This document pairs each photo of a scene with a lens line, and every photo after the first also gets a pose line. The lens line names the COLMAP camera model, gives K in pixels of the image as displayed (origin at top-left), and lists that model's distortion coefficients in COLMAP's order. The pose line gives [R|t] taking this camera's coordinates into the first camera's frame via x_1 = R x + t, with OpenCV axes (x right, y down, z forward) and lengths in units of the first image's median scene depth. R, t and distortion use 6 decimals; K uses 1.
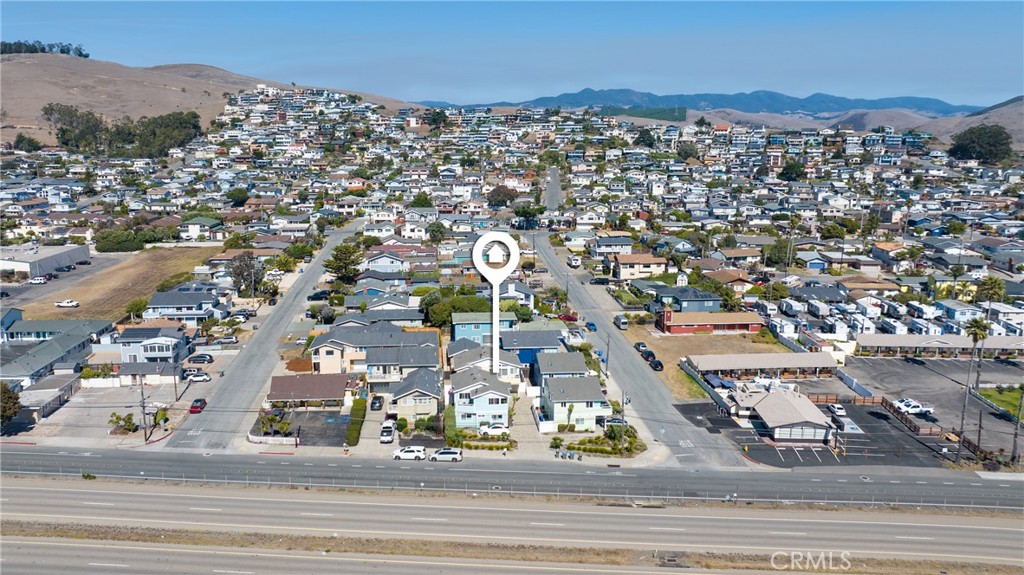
lens RADIAL K [[765.7, 0, 482.1], [0, 765.7, 285.8], [0, 0, 1]] dist [-0.044042, 0.069560]
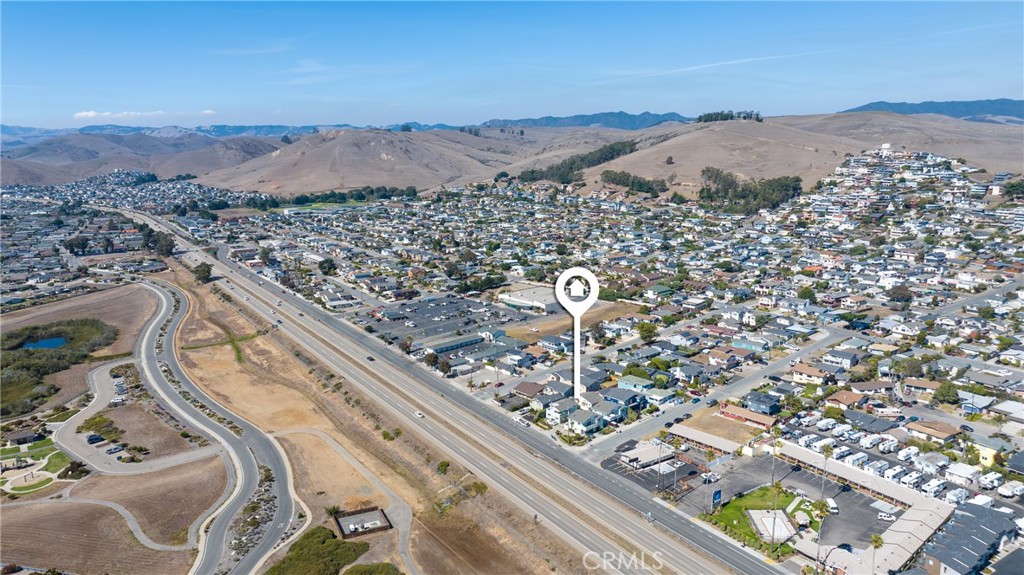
lens RADIAL K [[779.9, 0, 562.7], [0, 779.9, 283.5], [0, 0, 1]] dist [-0.004930, 0.005534]
pose [[0.638630, 0.148622, -0.755026, 1.745742], [-0.143515, 0.986960, 0.072886, -0.415073], [0.756013, 0.061810, 0.651632, -0.612232]]
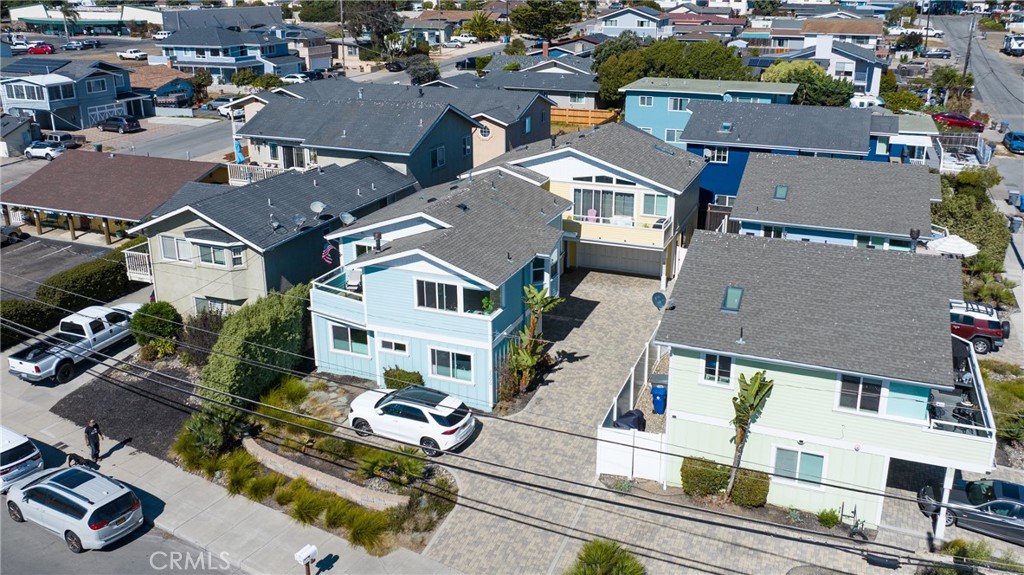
lens RADIAL K [[779.9, 0, 562.7], [0, 779.9, 283.5], [0, 0, 1]] dist [-0.004930, 0.005534]
pose [[0.910725, 0.147443, -0.385797, 0.132041], [-0.079957, 0.979377, 0.185548, 0.092793], [0.405199, -0.138136, 0.903732, 0.743259]]
